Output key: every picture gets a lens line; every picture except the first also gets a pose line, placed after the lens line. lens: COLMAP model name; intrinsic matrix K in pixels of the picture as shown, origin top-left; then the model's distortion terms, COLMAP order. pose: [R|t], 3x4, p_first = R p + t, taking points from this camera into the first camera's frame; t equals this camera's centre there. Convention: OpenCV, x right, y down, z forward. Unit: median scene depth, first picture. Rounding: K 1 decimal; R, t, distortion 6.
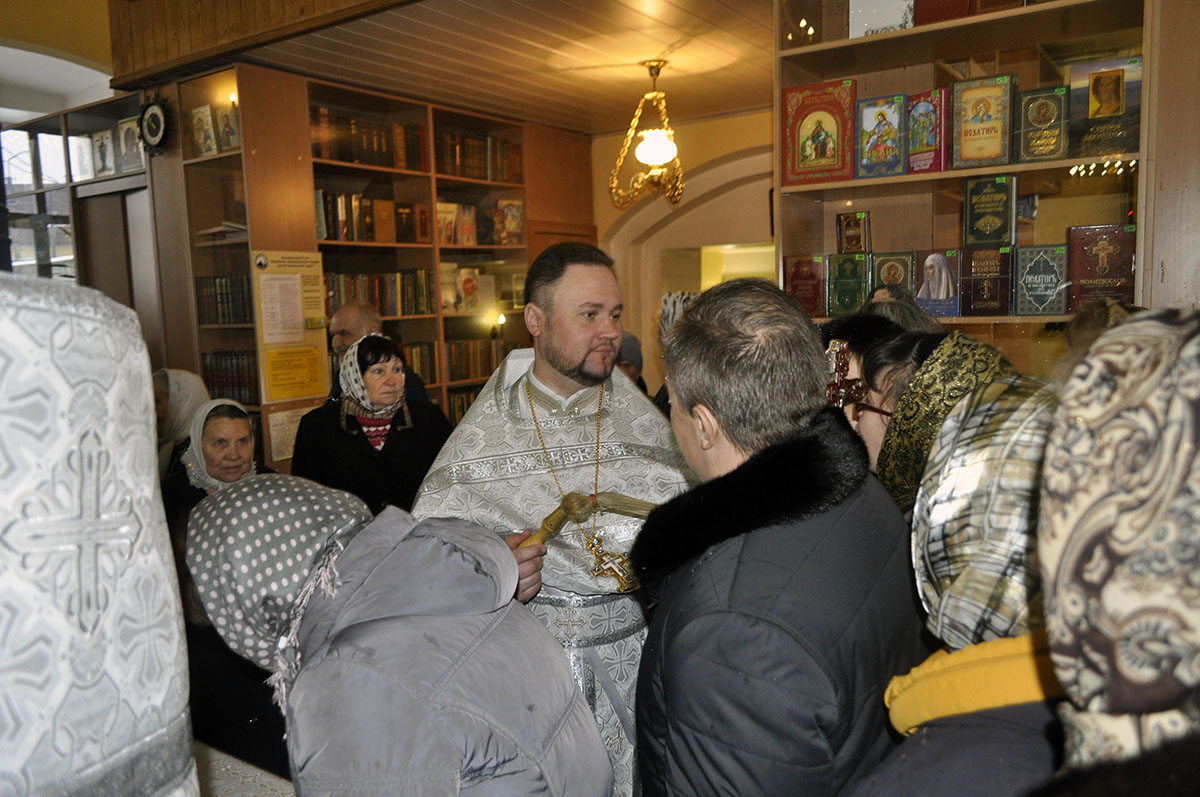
lens RADIAL K [[942.7, 0, 593.7], [0, 942.7, 404.1], [0, 0, 1]] dist [-0.010164, 0.005458]
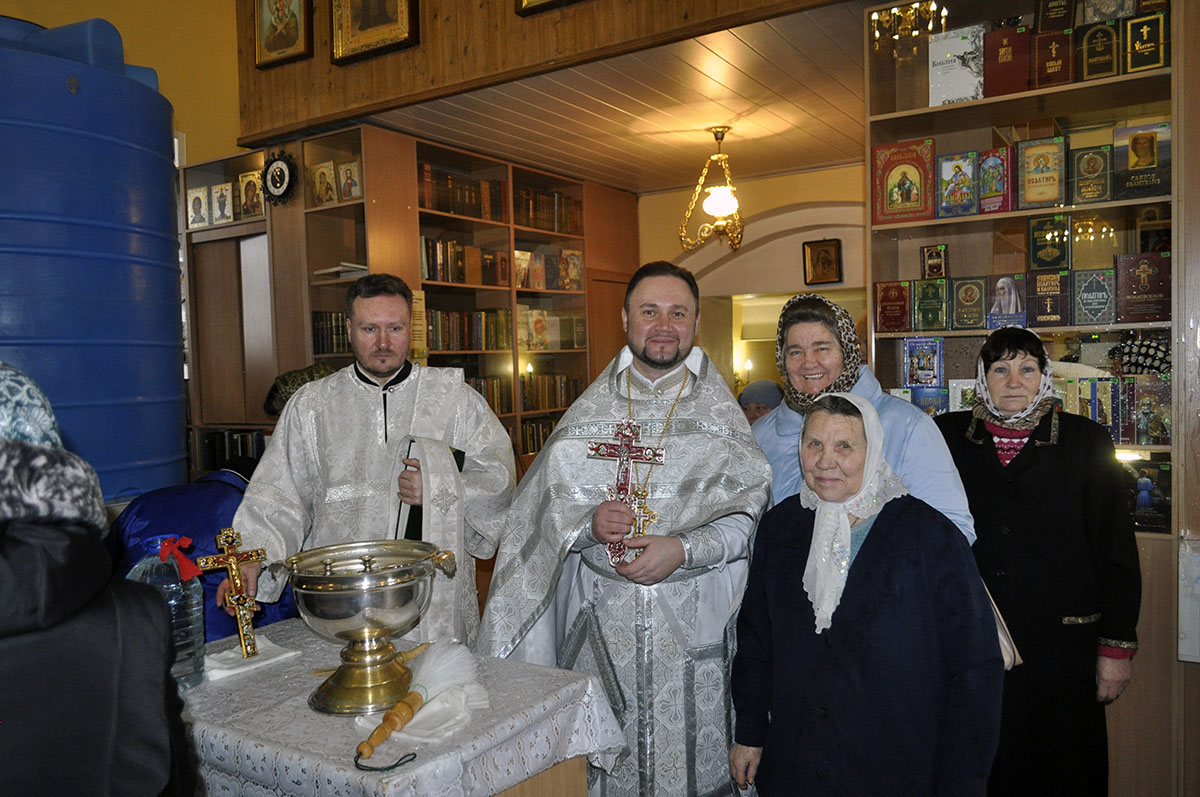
lens RADIAL K [[942.7, 0, 594.5], [0, 942.7, 400.8], [0, 0, 1]] dist [-0.010164, 0.005458]
pose [[0.999600, 0.001805, 0.028209, -0.121147], [0.000269, 0.997309, -0.073318, 0.052894], [-0.028266, 0.073296, 0.996910, -0.117314]]
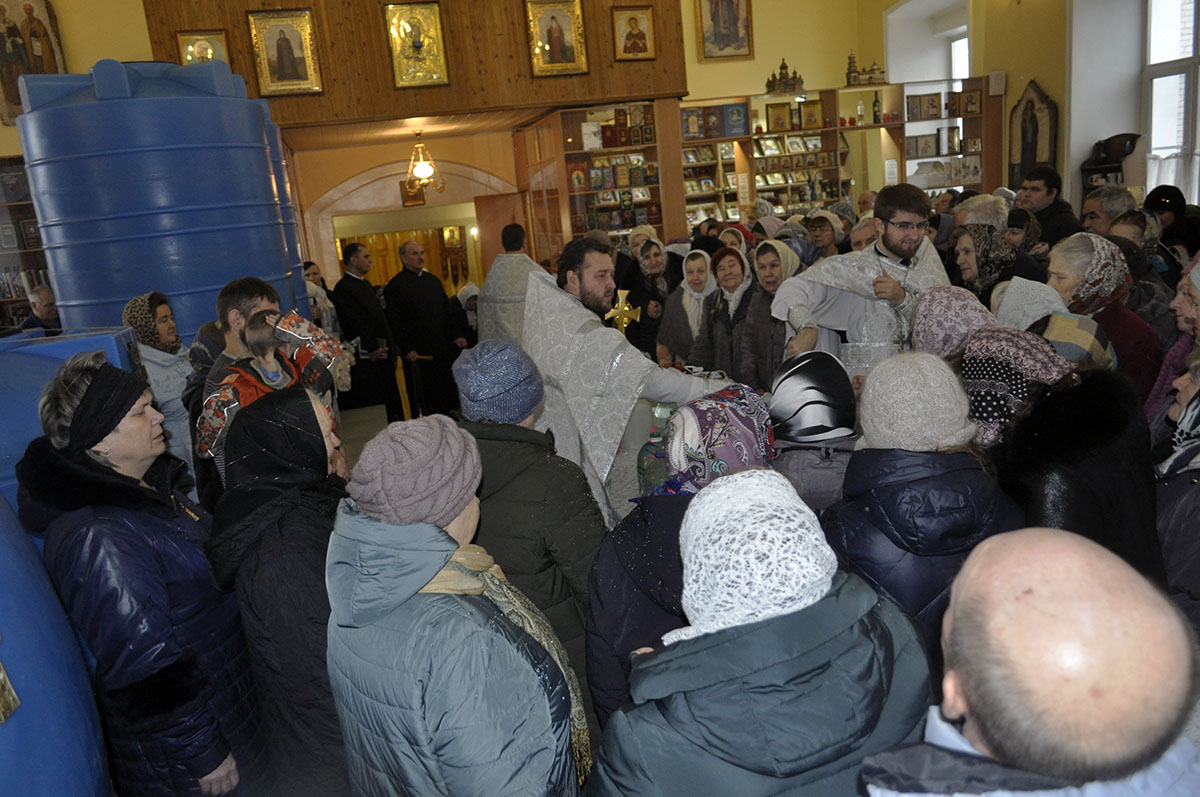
lens RADIAL K [[942.7, 0, 607.2], [0, 942.7, 397.0], [0, 0, 1]] dist [-0.010164, 0.005458]
pose [[0.648132, -0.197357, 0.735510, -1.406022], [0.163653, 0.979365, 0.118579, 0.058699], [-0.743736, 0.043514, 0.667056, -0.775990]]
